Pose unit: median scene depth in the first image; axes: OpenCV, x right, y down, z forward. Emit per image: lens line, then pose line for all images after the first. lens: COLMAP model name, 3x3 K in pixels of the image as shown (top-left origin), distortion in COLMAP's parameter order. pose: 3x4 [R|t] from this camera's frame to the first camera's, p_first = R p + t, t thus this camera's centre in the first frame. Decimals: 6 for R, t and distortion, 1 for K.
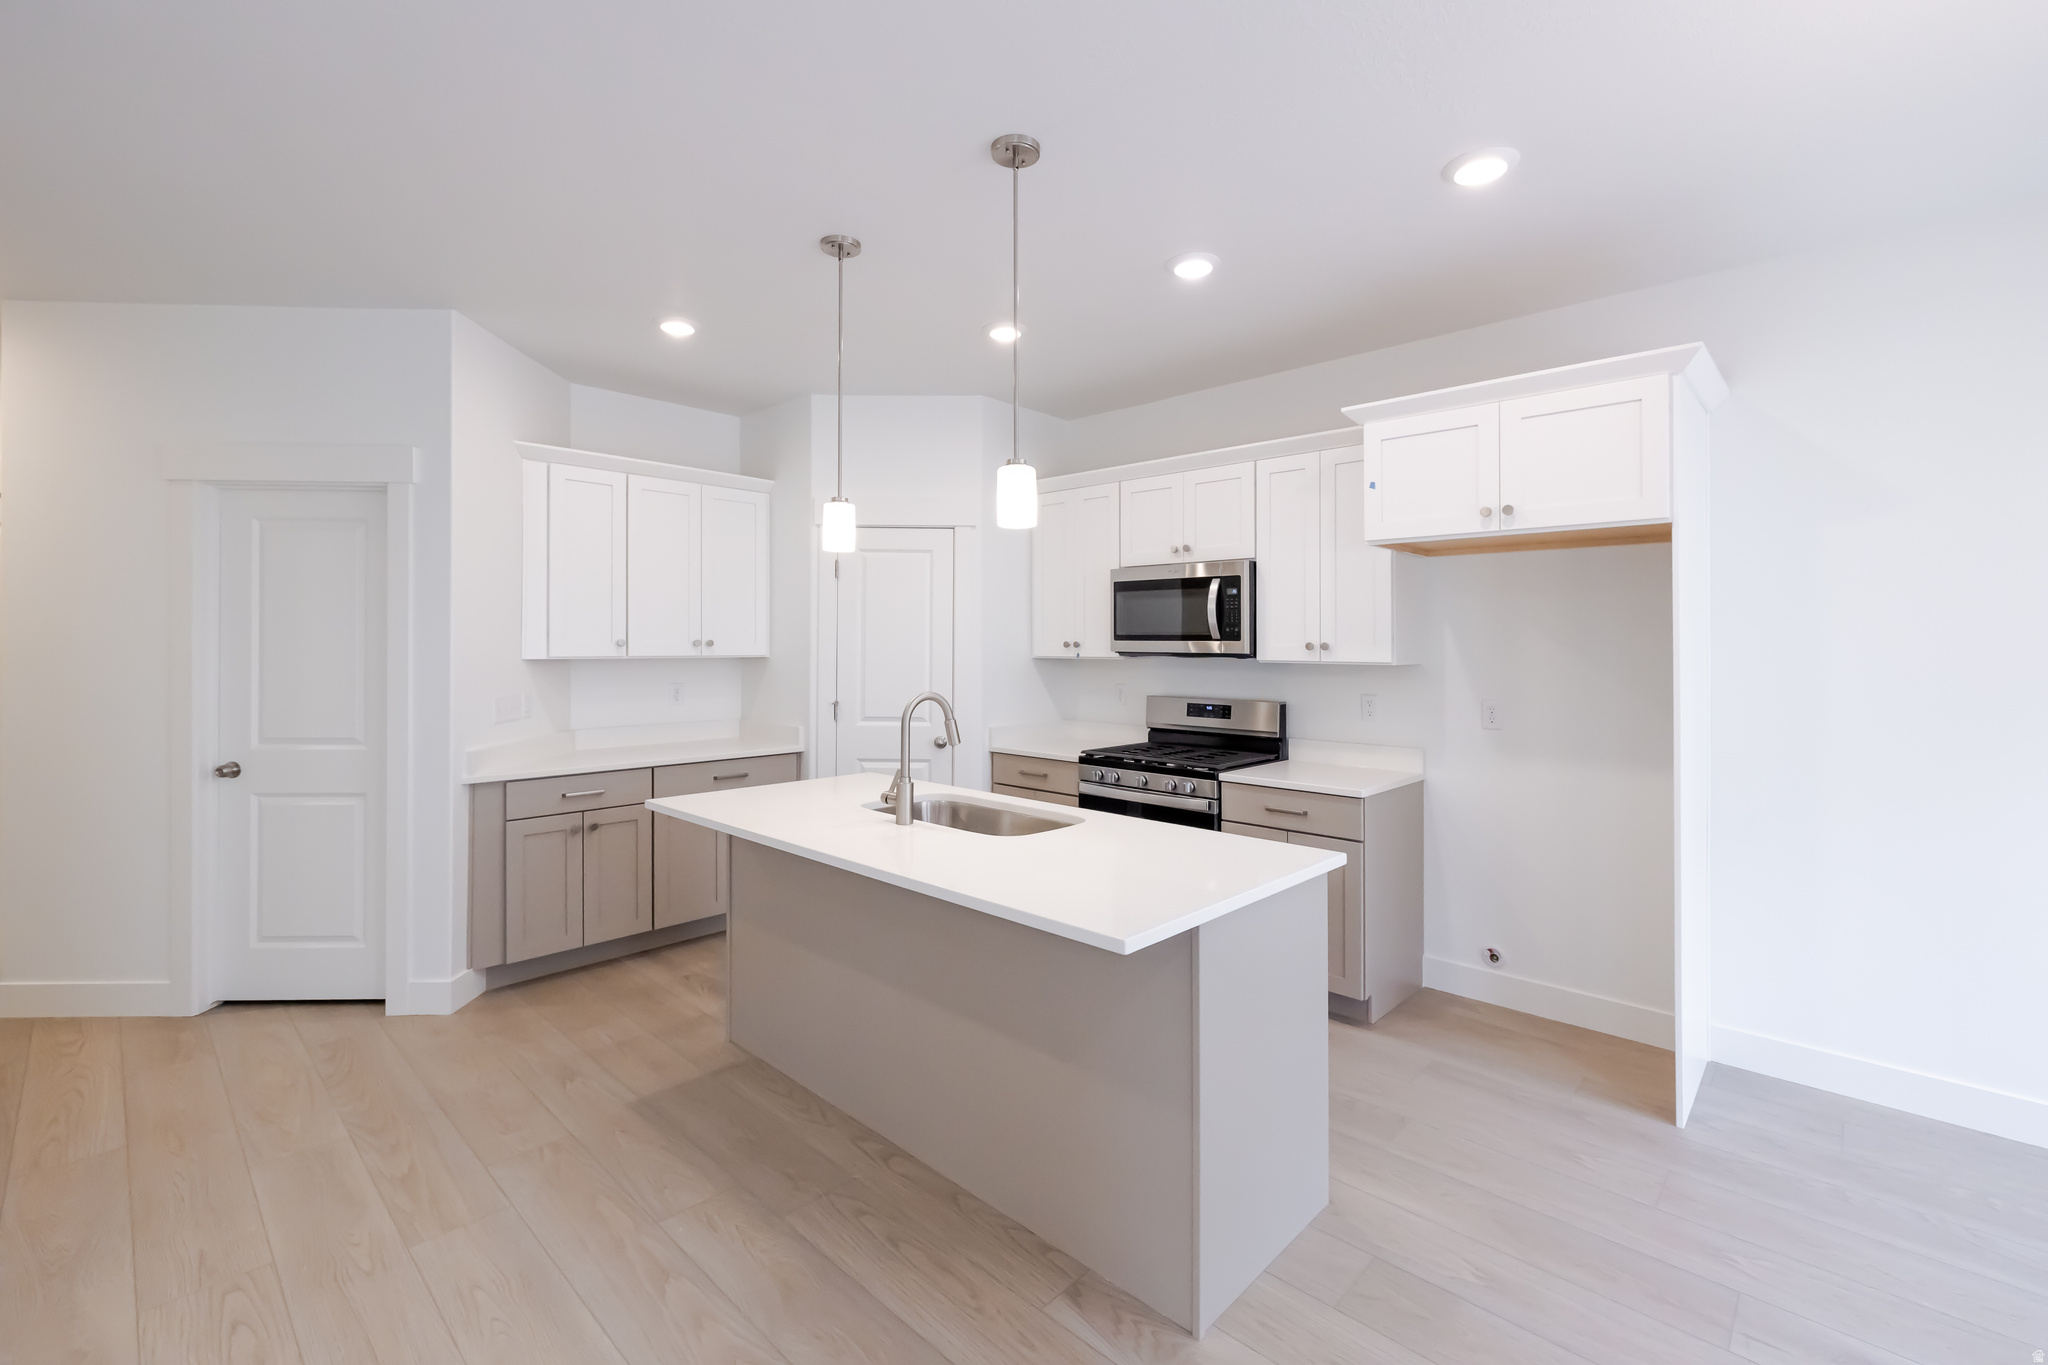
lens RADIAL K [[893.3, 0, 1022.4], [0, 893.3, 637.1], [0, 0, 1]] dist [0.005214, -0.000431]
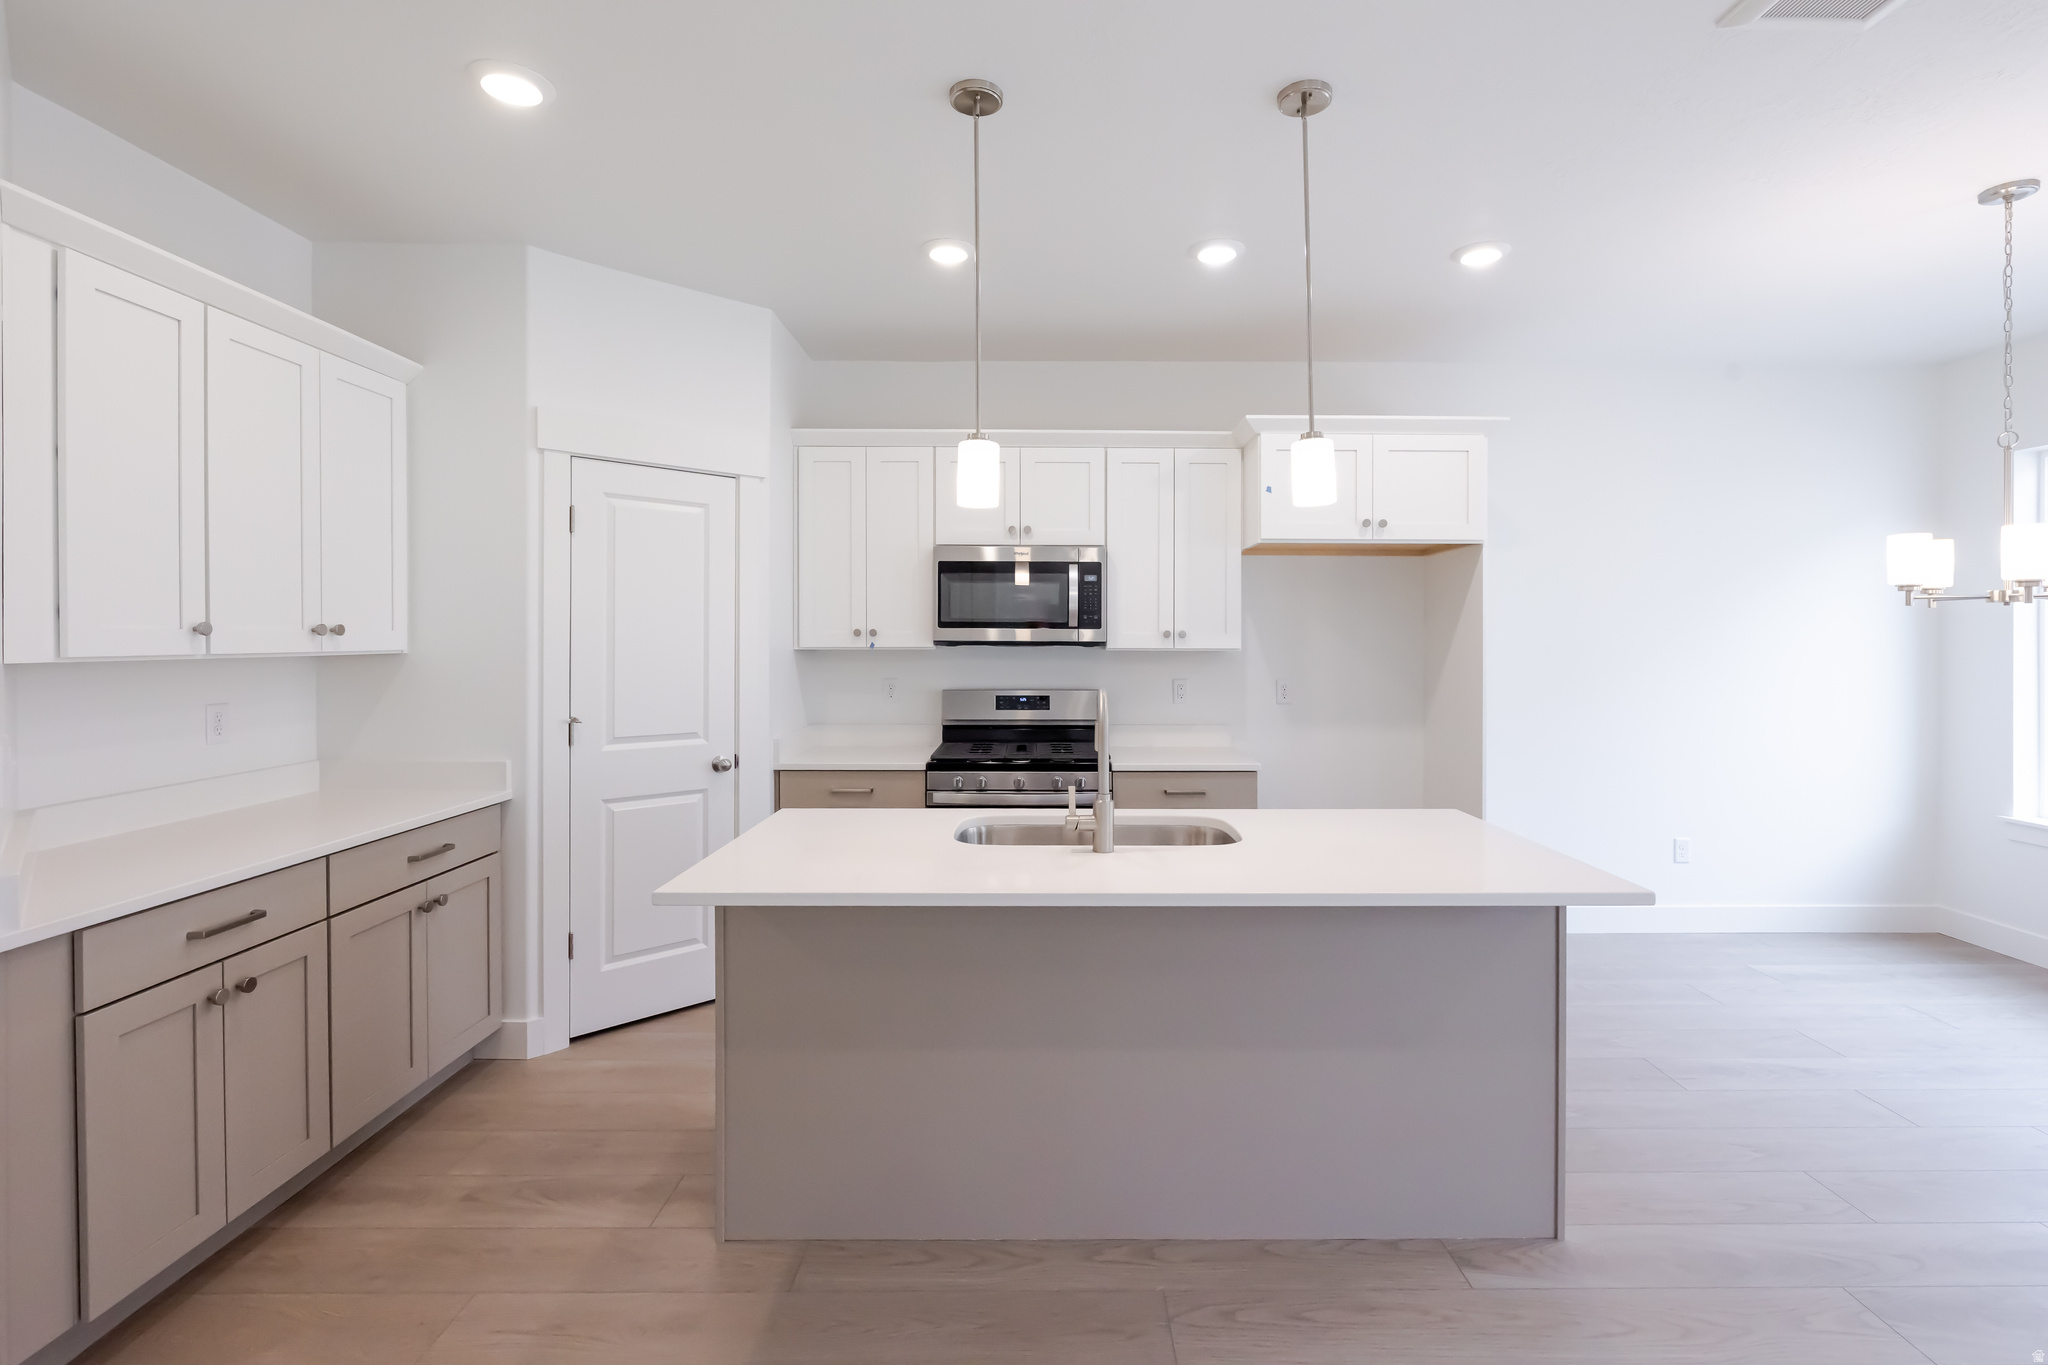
lens RADIAL K [[952.1, 0, 1060.2], [0, 952.1, 634.6], [0, 0, 1]] dist [-0.005124, 0.001833]
pose [[0.712556, -0.000768, 0.701615, -0.547364], [-0.004990, 0.999969, 0.006163, 0.004601], [-0.701597, -0.007893, 0.712530, 0.293351]]
